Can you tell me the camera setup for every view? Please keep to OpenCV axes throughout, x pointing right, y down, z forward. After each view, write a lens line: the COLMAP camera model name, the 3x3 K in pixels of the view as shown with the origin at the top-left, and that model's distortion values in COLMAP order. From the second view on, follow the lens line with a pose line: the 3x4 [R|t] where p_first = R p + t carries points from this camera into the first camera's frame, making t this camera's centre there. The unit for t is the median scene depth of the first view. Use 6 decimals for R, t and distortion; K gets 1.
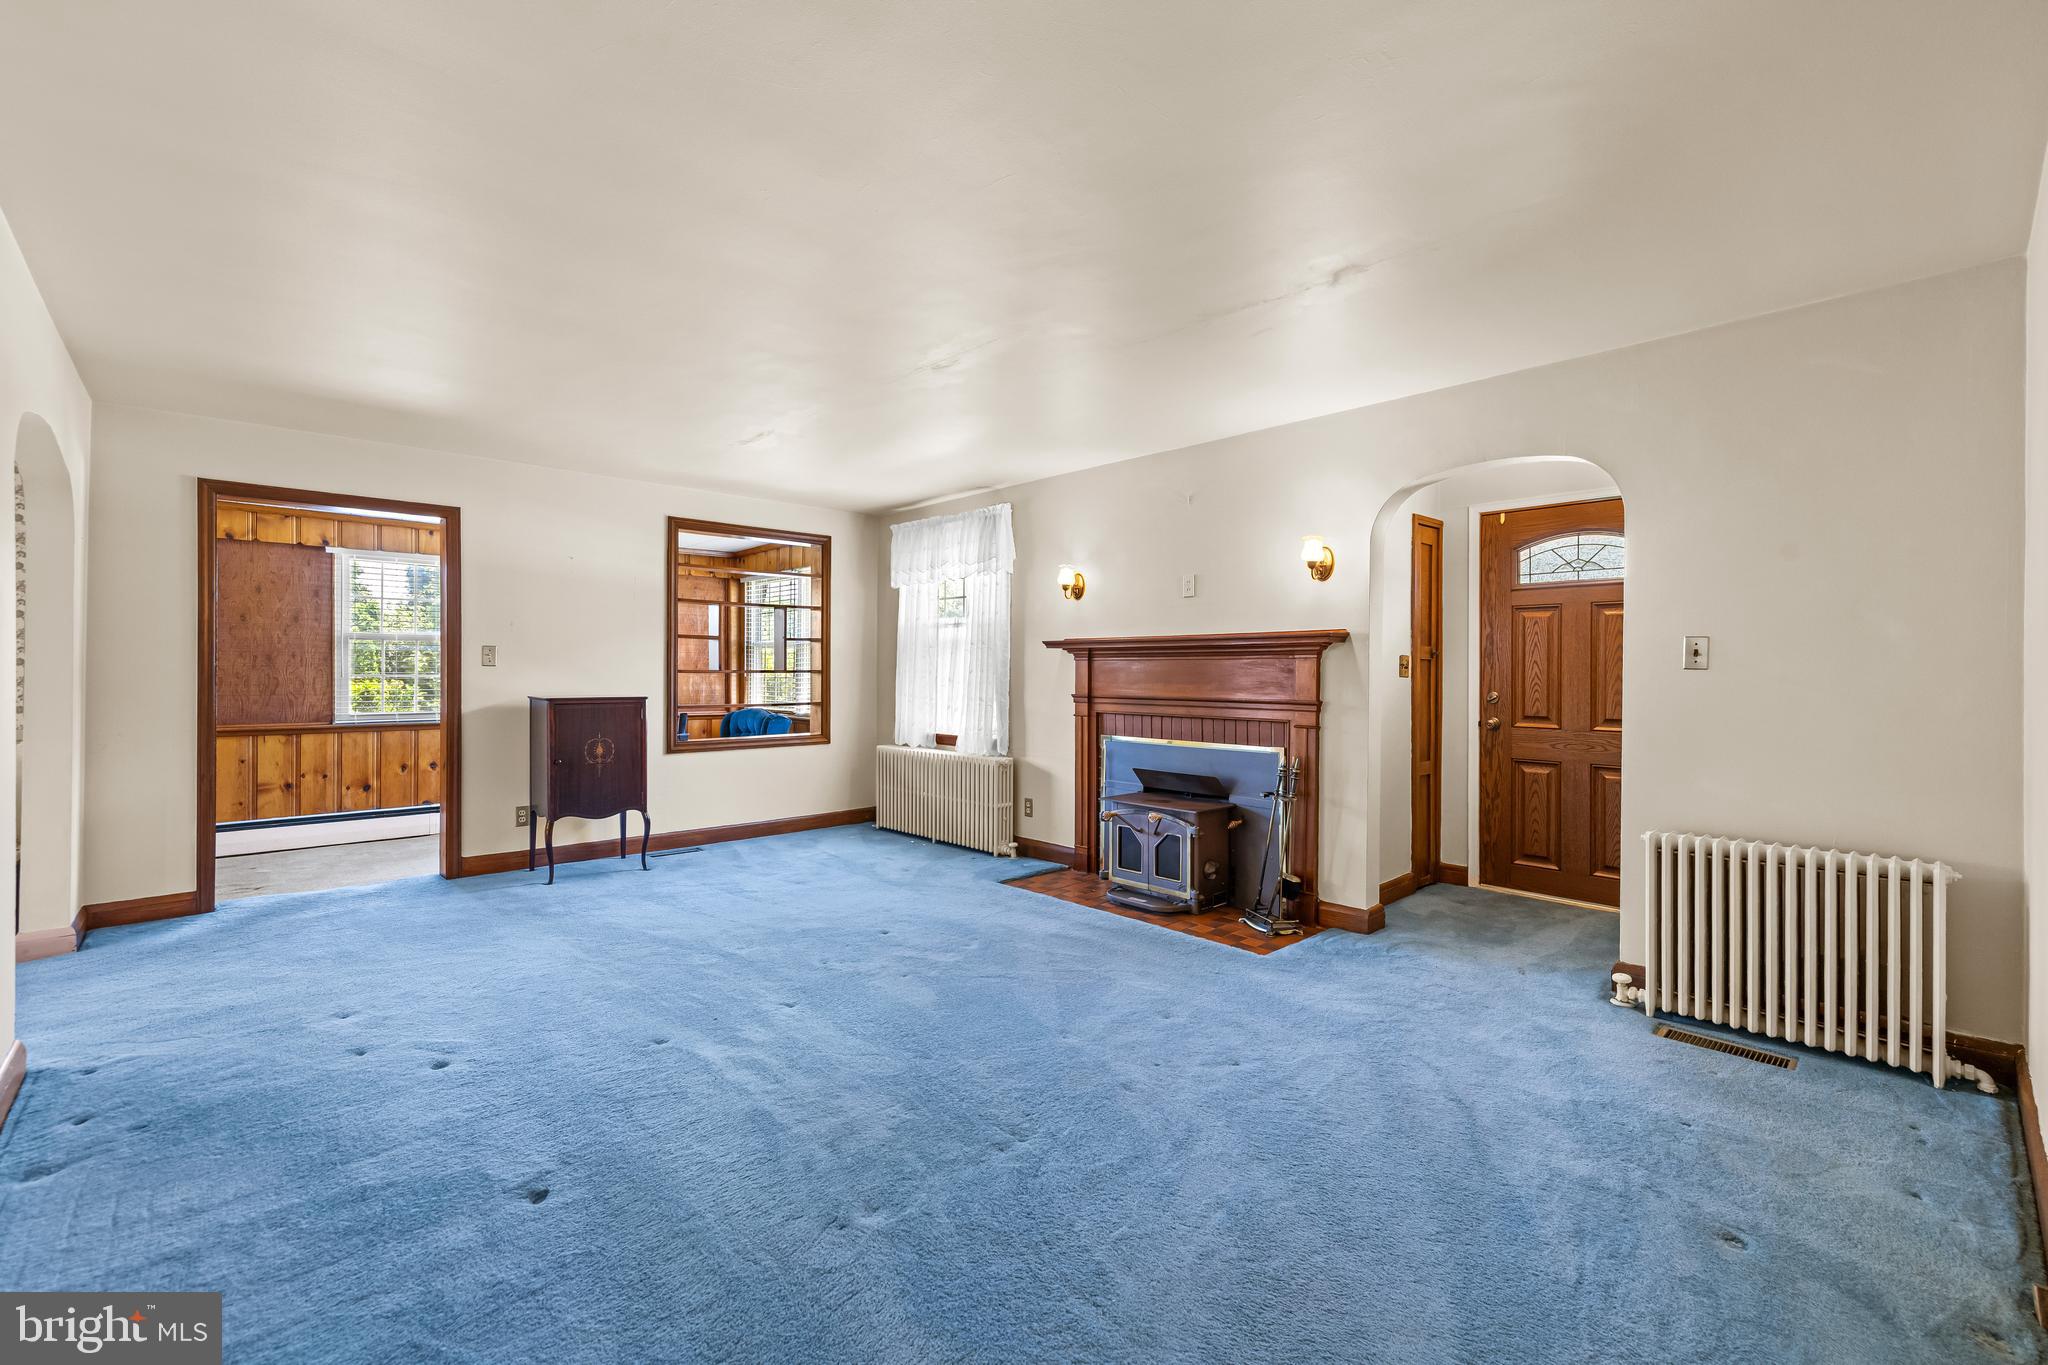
lens RADIAL K [[861.2, 0, 1026.9], [0, 861.2, 674.8], [0, 0, 1]] dist [0.000329, -0.000052]
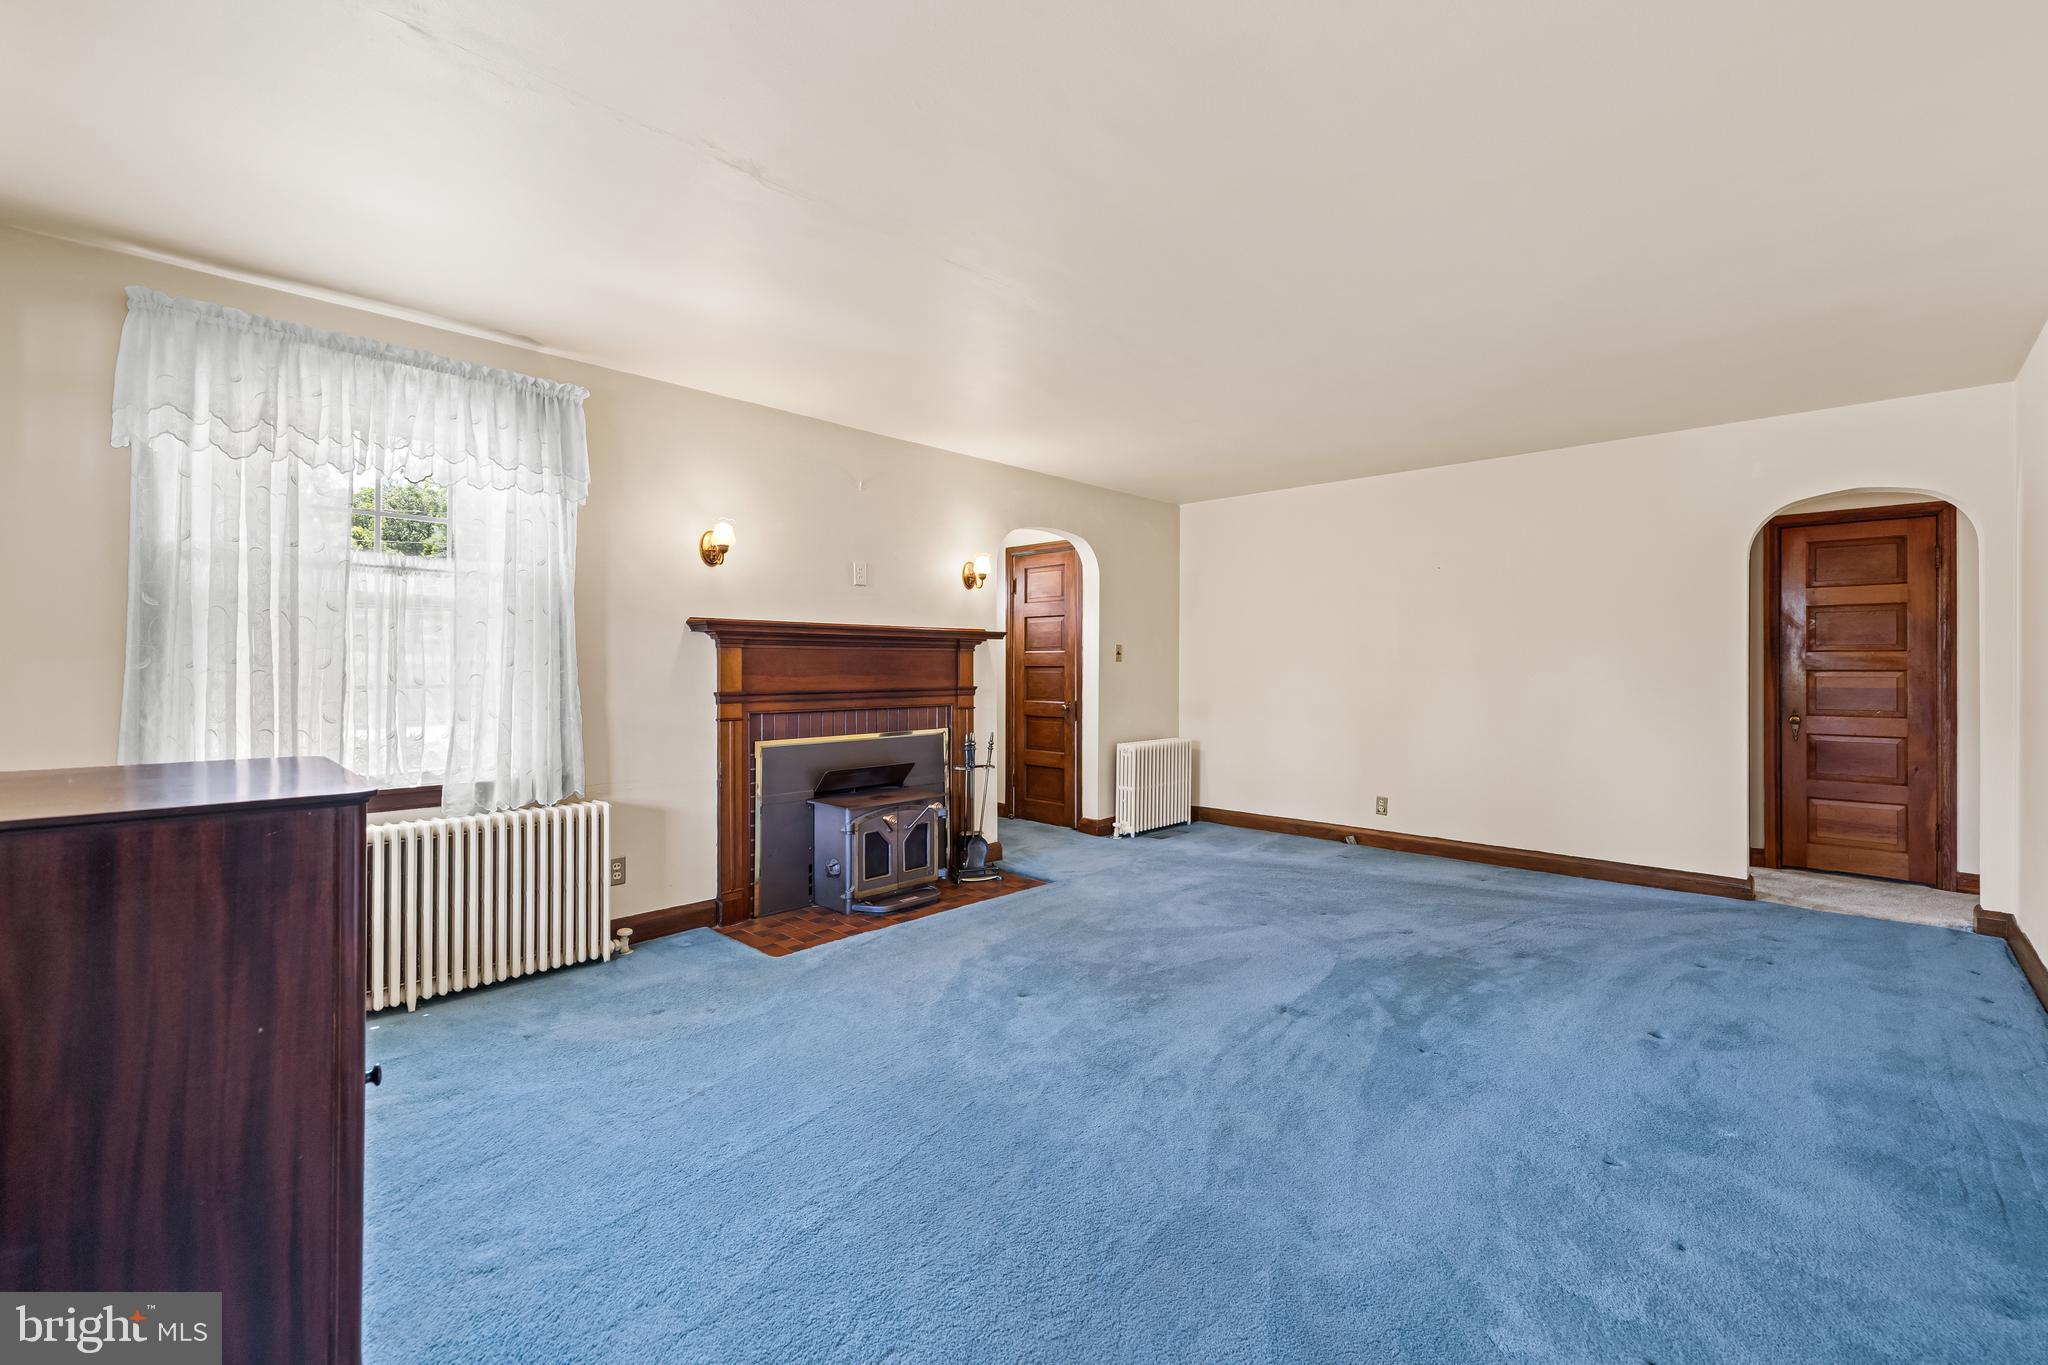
lens RADIAL K [[878.7, 0, 1019.7], [0, 878.7, 664.6], [0, 0, 1]] dist [0.001666, 0.000358]
pose [[-0.065099, -0.000260, 0.997879, -0.743581], [0.002271, 0.999997, 0.000408, -0.001700], [-0.997876, 0.002293, -0.065099, 0.808581]]
